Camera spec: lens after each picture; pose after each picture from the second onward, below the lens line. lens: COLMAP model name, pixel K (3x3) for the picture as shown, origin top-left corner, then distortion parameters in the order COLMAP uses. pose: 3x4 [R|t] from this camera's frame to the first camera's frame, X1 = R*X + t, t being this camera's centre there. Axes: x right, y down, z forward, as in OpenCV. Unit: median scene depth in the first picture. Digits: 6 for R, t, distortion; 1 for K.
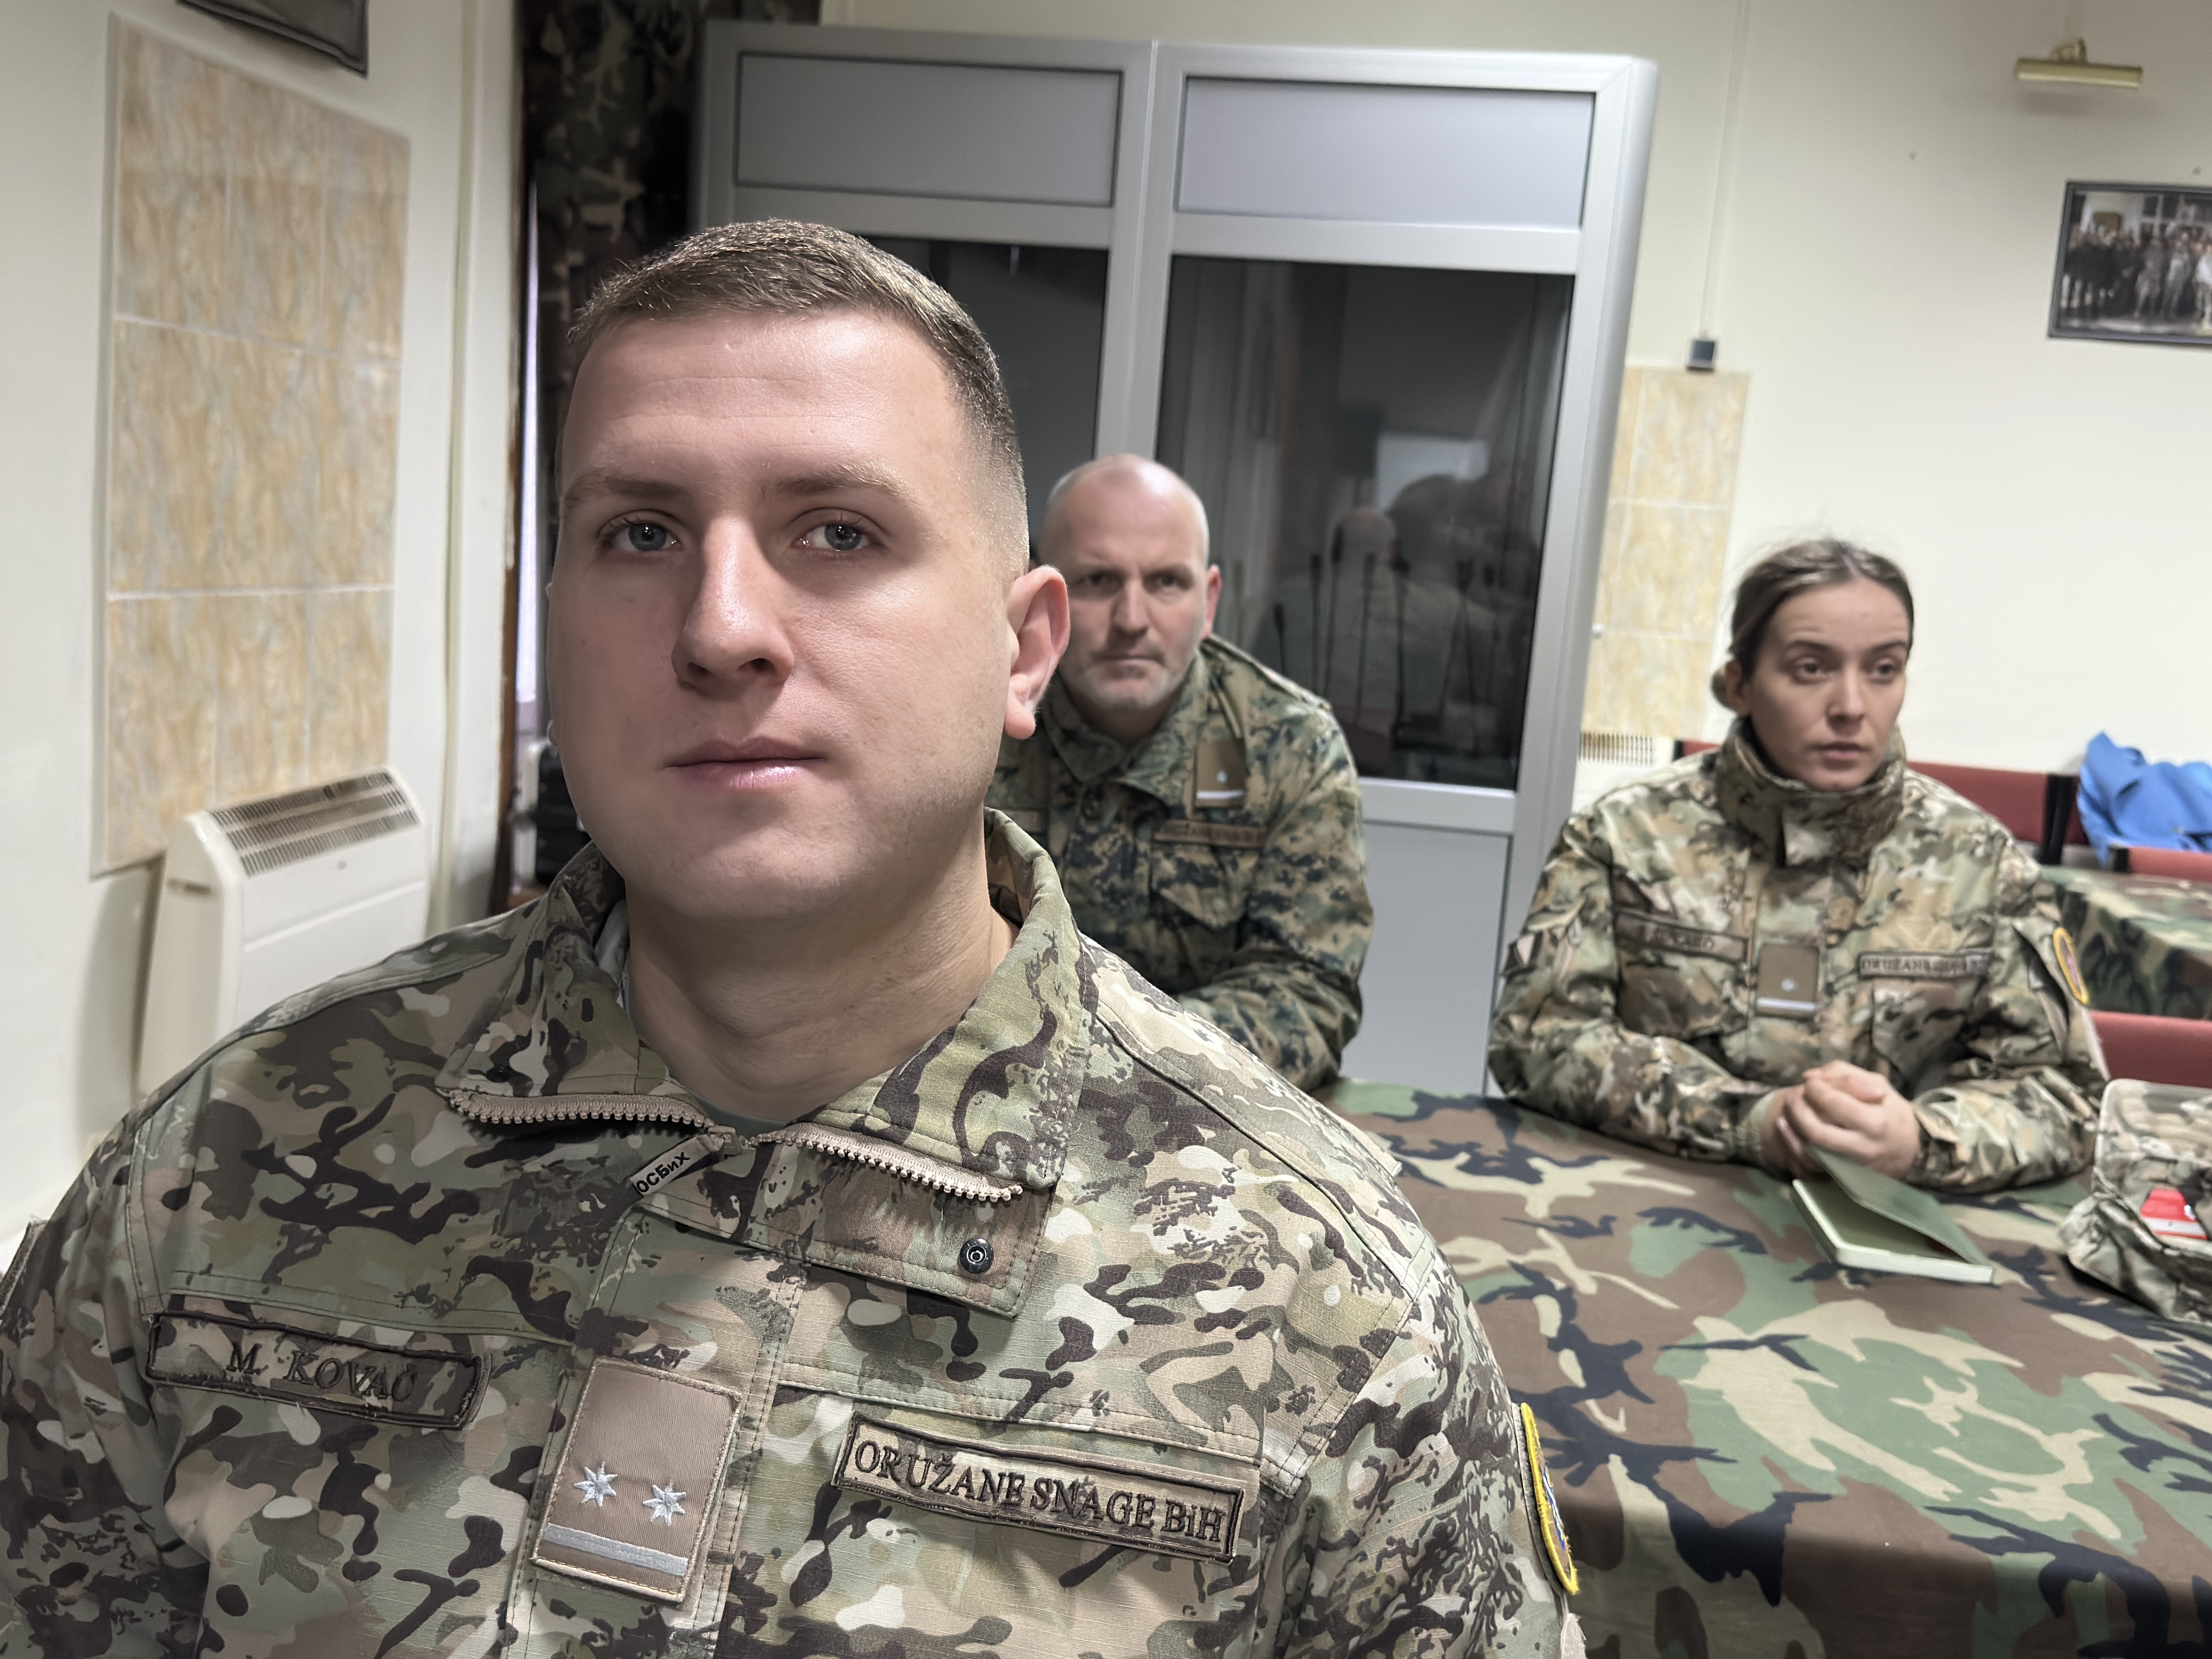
lens RADIAL K [[2123.2, 0, 1074.4], [0, 2123.2, 868.0], [0, 0, 1]] dist [0.011604, 0.010792]
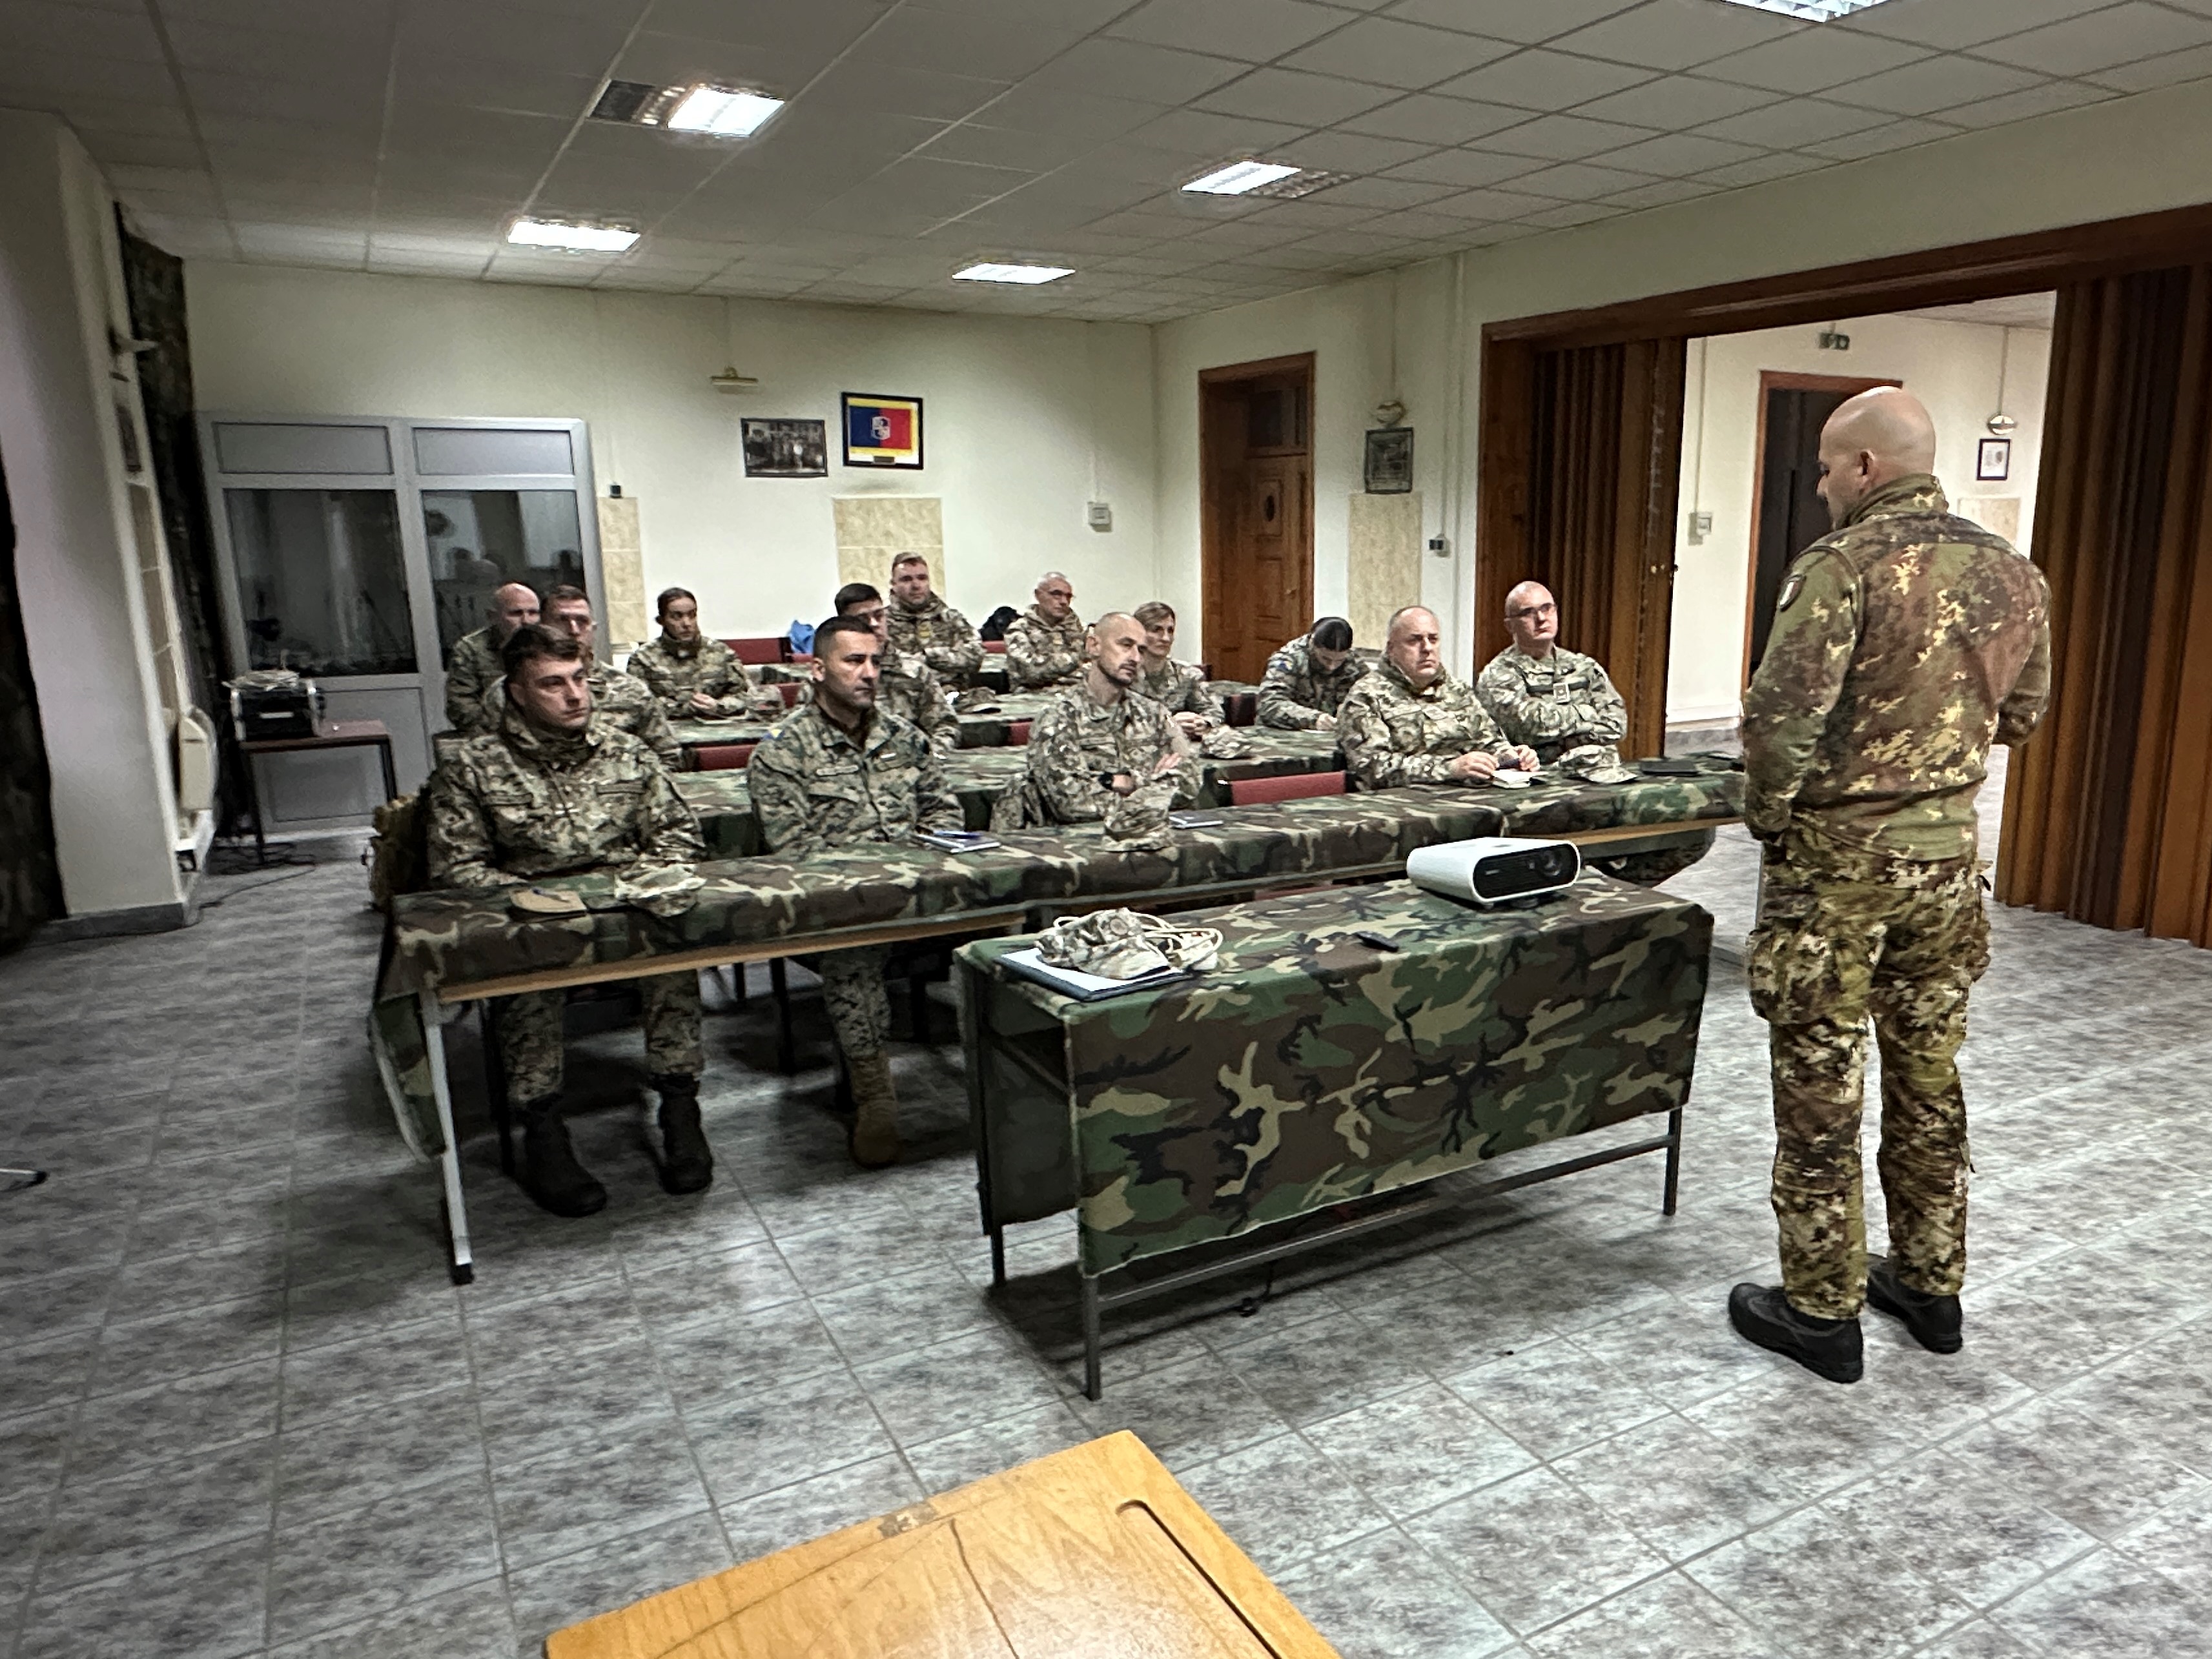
lens RADIAL K [[1522.6, 0, 1286.1], [0, 1522.6, 834.8], [0, 0, 1]] dist [-0.005263, -0.005986]
pose [[0.762901, -0.211958, 0.610783, -0.751575], [0.172125, 0.977223, 0.124129, 0.185779], [-0.623181, 0.010433, 0.782008, -2.370895]]
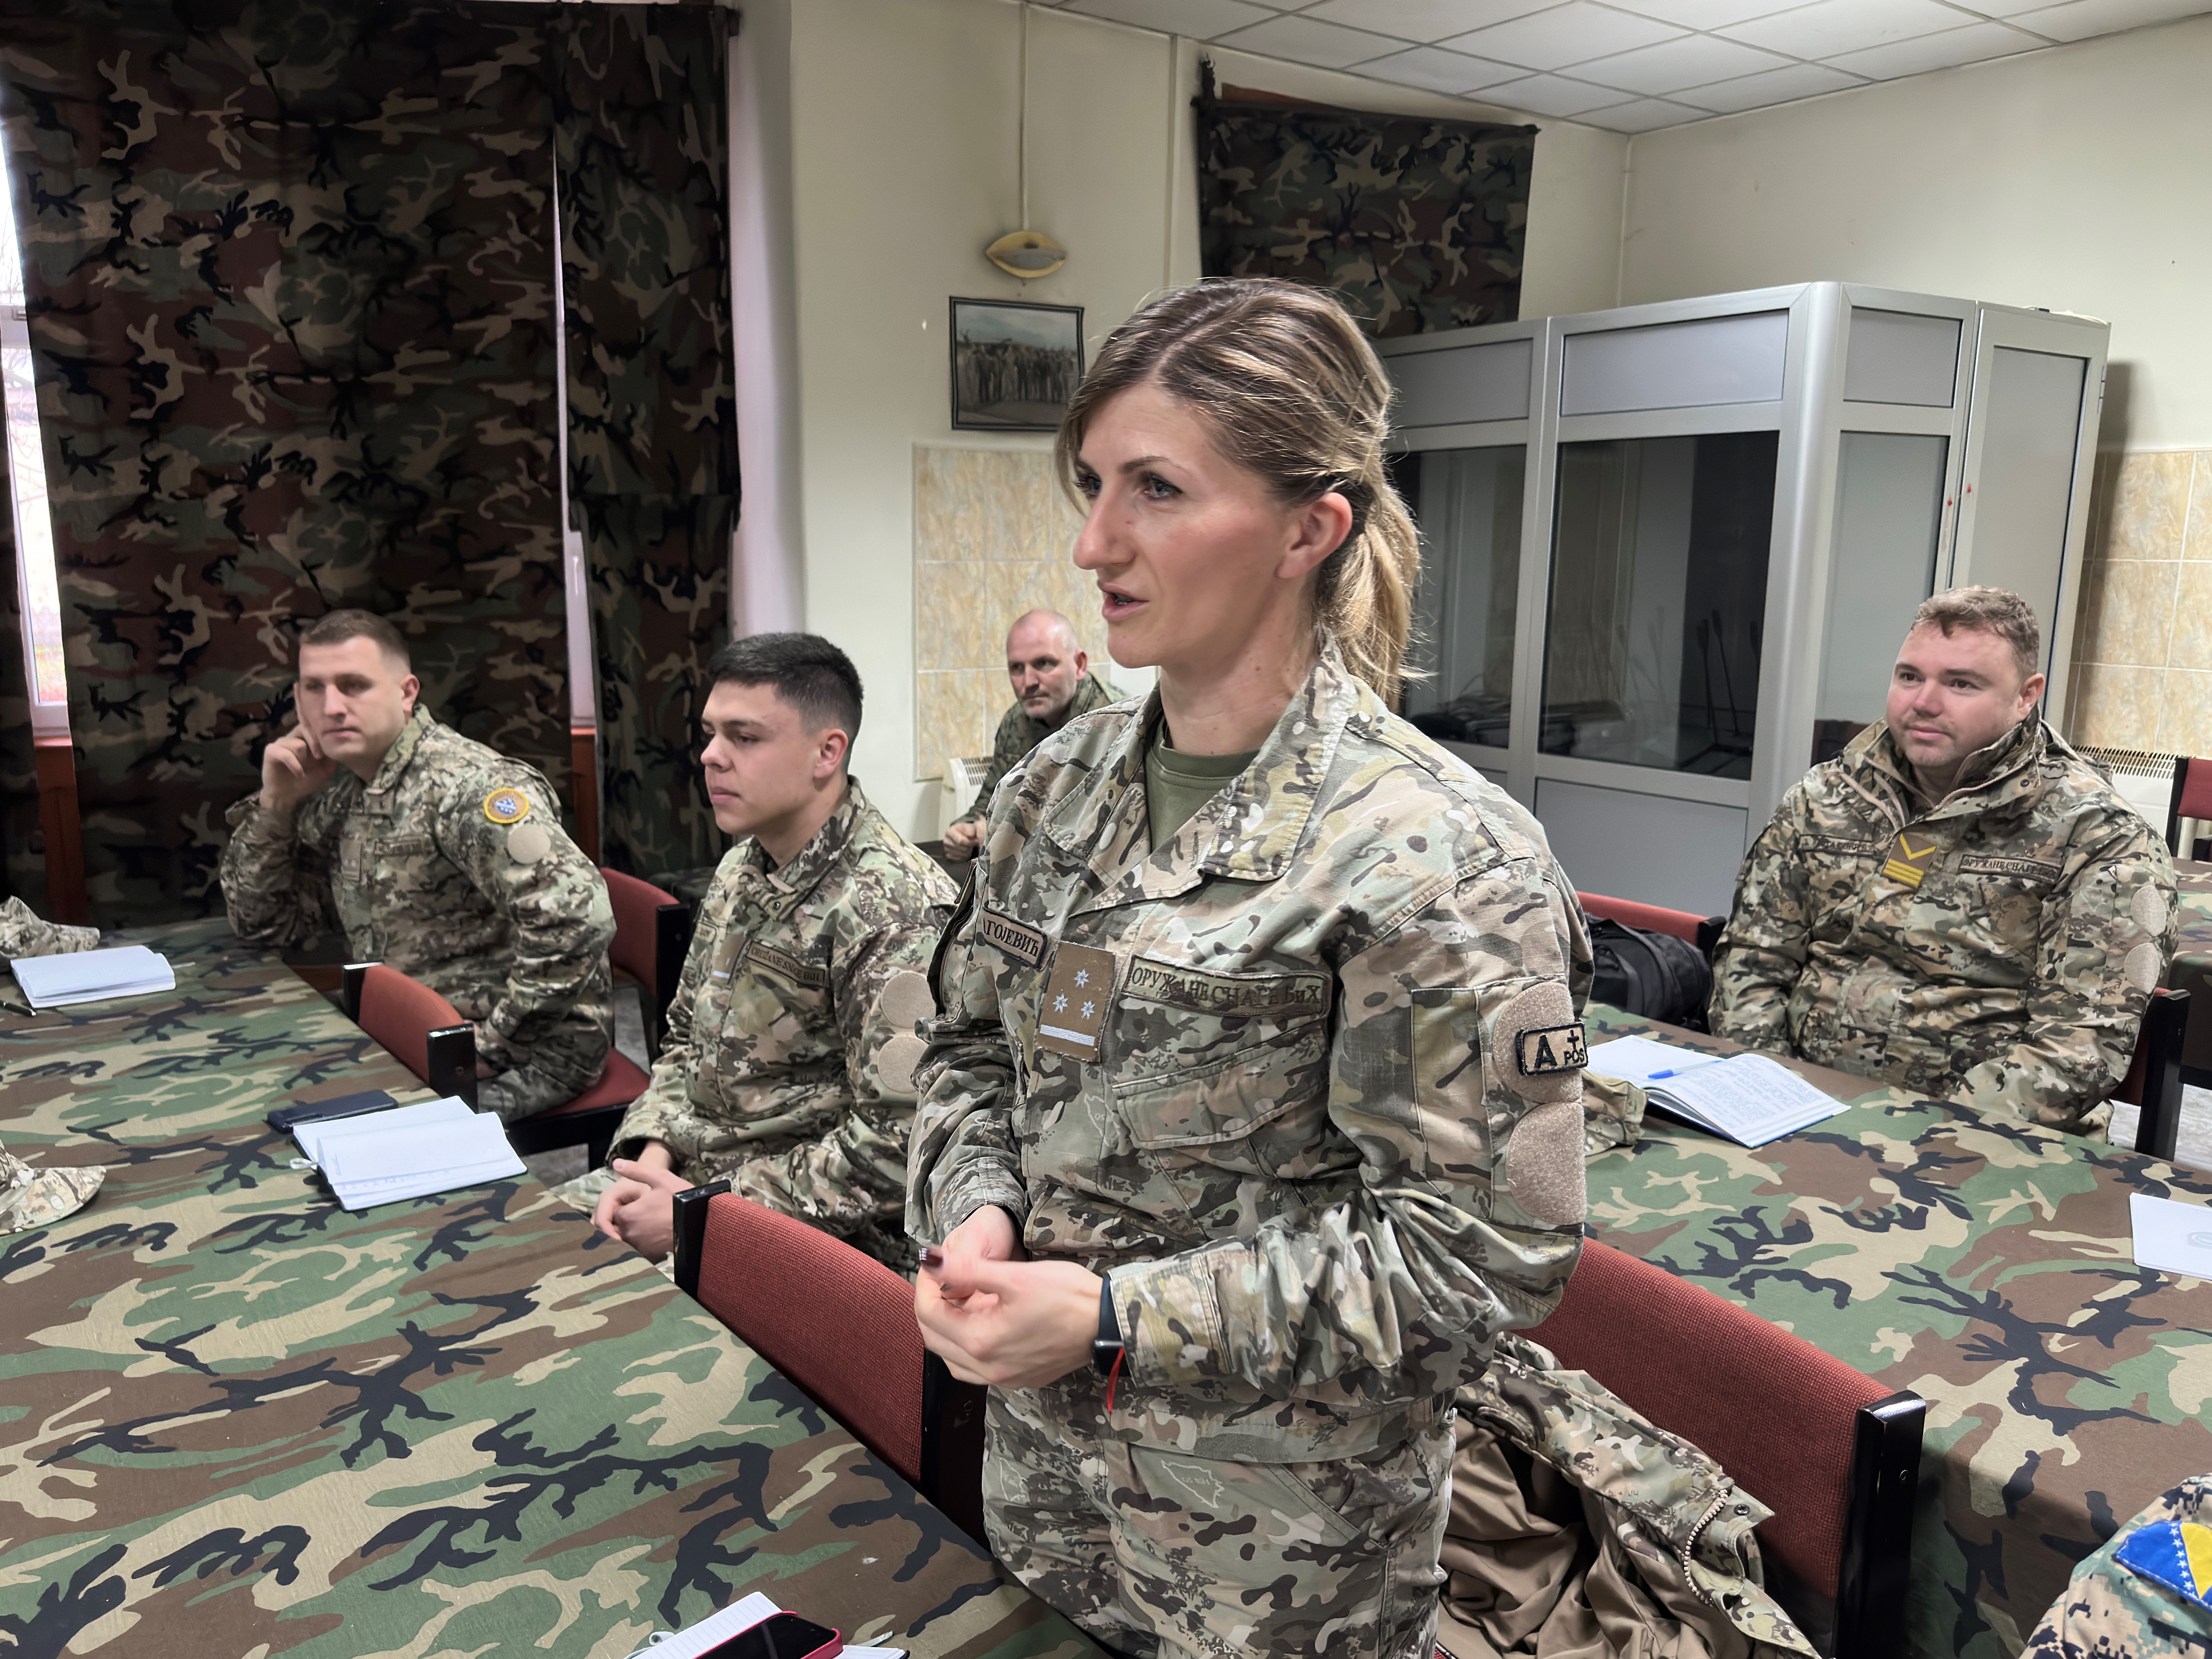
lens RADIAL K [[1546.9, 0, 1106.0], [0, 1546.9, 829.5], [0, 0, 1]] dist [0.035439, -0.039829]
pose [[0.685998, 0.058778, -0.725225, 1.306417], [-0.066623, 0.997619, 0.017836, 0.009474], [0.724547, 0.036081, 0.688281, -0.099931]]
